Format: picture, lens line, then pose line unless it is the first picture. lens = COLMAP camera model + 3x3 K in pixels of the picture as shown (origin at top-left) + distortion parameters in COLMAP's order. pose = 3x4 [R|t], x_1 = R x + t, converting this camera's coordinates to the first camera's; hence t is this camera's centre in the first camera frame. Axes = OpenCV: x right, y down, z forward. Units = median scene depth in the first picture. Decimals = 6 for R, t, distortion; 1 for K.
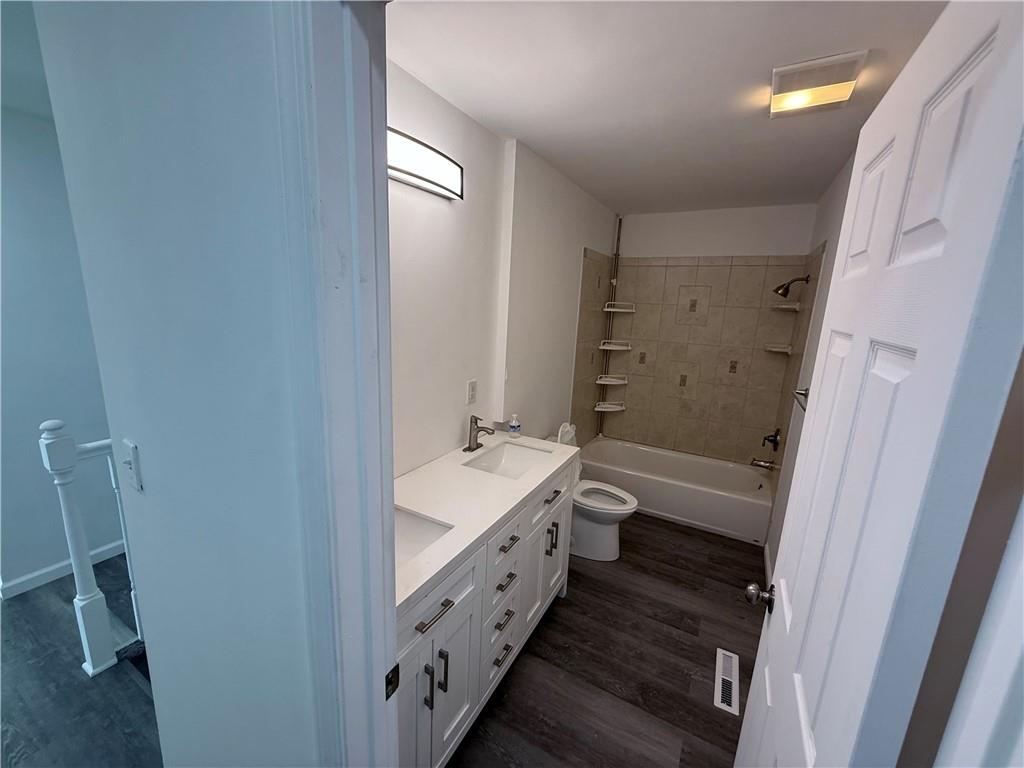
lens RADIAL K [[409.2, 0, 507.2], [0, 409.2, 387.5], [0, 0, 1]] dist [0.001044, 0.000294]
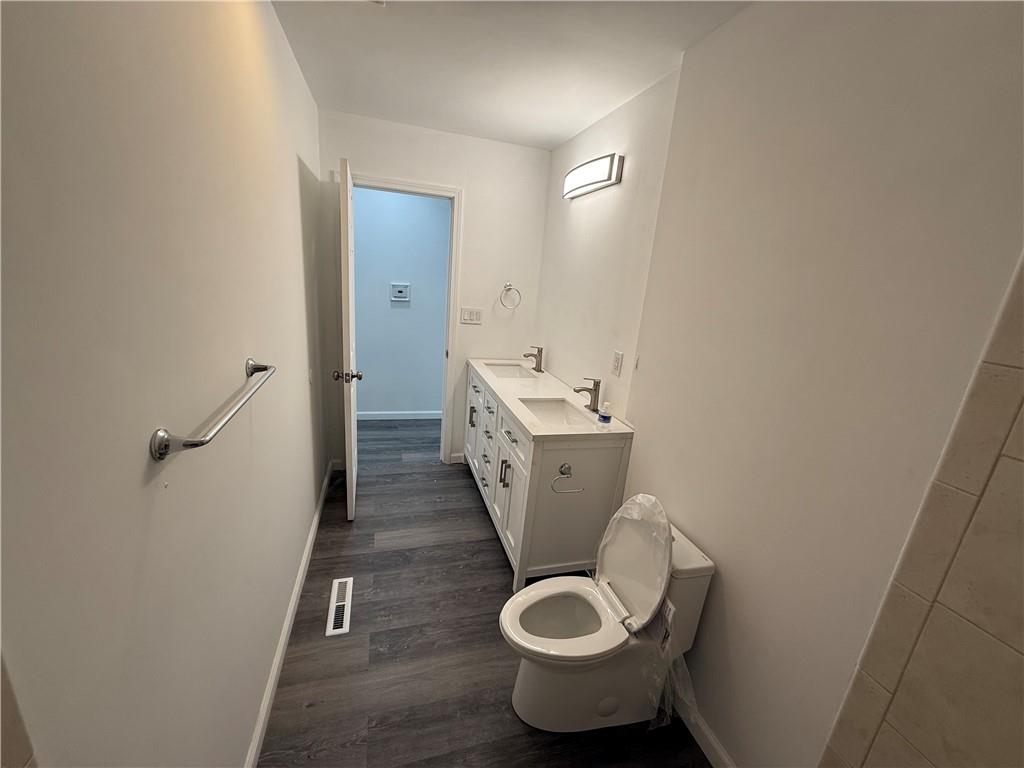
lens RADIAL K [[409.2, 0, 510.2], [0, 409.2, 386.7], [0, 0, 1]] dist [0.001044, 0.000294]
pose [[-0.689701, 0.096997, -0.717568, 0.857798], [-0.264752, 0.888590, 0.374585, -0.256638], [0.673957, 0.448329, -0.587182, 1.521454]]
